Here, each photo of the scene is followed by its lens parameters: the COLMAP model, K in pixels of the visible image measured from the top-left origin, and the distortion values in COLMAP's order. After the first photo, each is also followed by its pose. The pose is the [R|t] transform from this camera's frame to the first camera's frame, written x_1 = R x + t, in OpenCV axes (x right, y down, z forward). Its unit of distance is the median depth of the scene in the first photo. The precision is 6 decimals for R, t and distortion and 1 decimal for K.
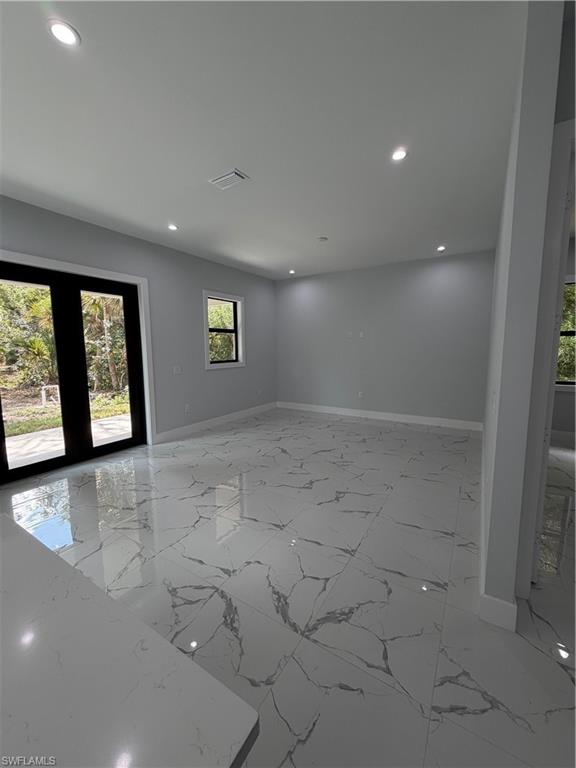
lens RADIAL K [[305.0, 0, 288.0], [0, 305.0, 384.0], [0, 0, 1]] dist [-0.002128, -0.000329]
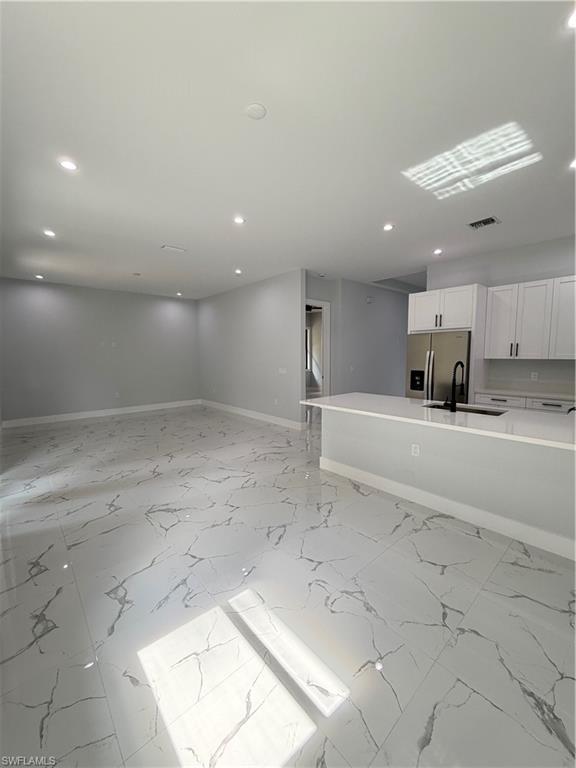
lens RADIAL K [[305.0, 0, 288.0], [0, 305.0, 384.0], [0, 0, 1]] dist [-0.002128, -0.000329]
pose [[0.282527, -0.089974, 0.955030, -0.757457], [0.119204, 0.991168, 0.058114, 0.003184], [-0.951824, 0.097425, 0.290757, 0.017579]]
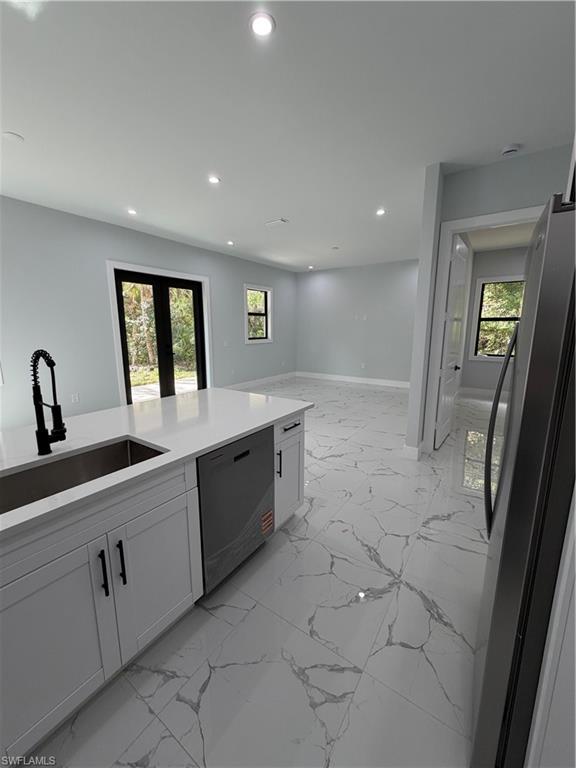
lens RADIAL K [[305.0, 0, 288.0], [0, 305.0, 384.0], [0, 0, 1]] dist [-0.002128, -0.000329]
pose [[0.999119, 0.013961, -0.039584, -0.025827], [-0.011379, 0.997839, 0.064711, 0.036340], [0.040402, -0.064204, 0.997119, -0.311125]]
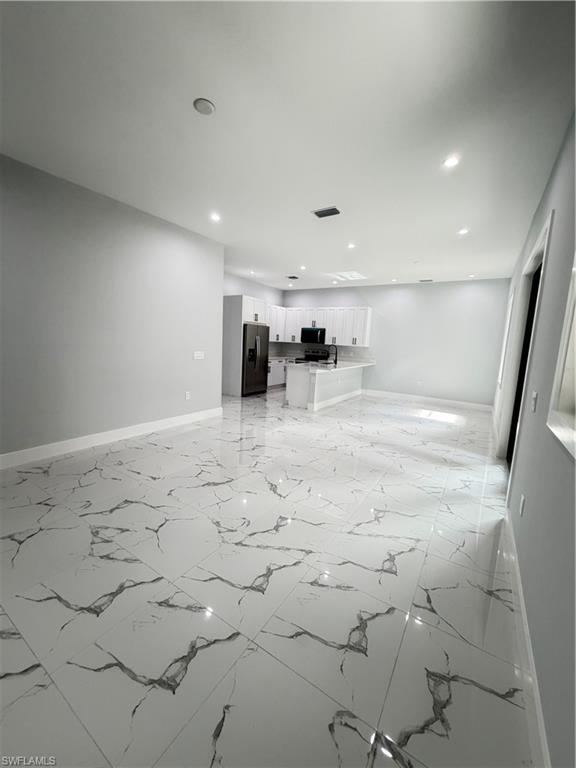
lens RADIAL K [[305.0, 0, 288.0], [0, 305.0, 384.0], [0, 0, 1]] dist [-0.002128, -0.000329]
pose [[-0.999208, -0.039762, -0.001725, -0.026498], [-0.038856, 0.965229, 0.258500, -0.134374], [-0.008613, 0.258363, -0.966010, 1.169782]]
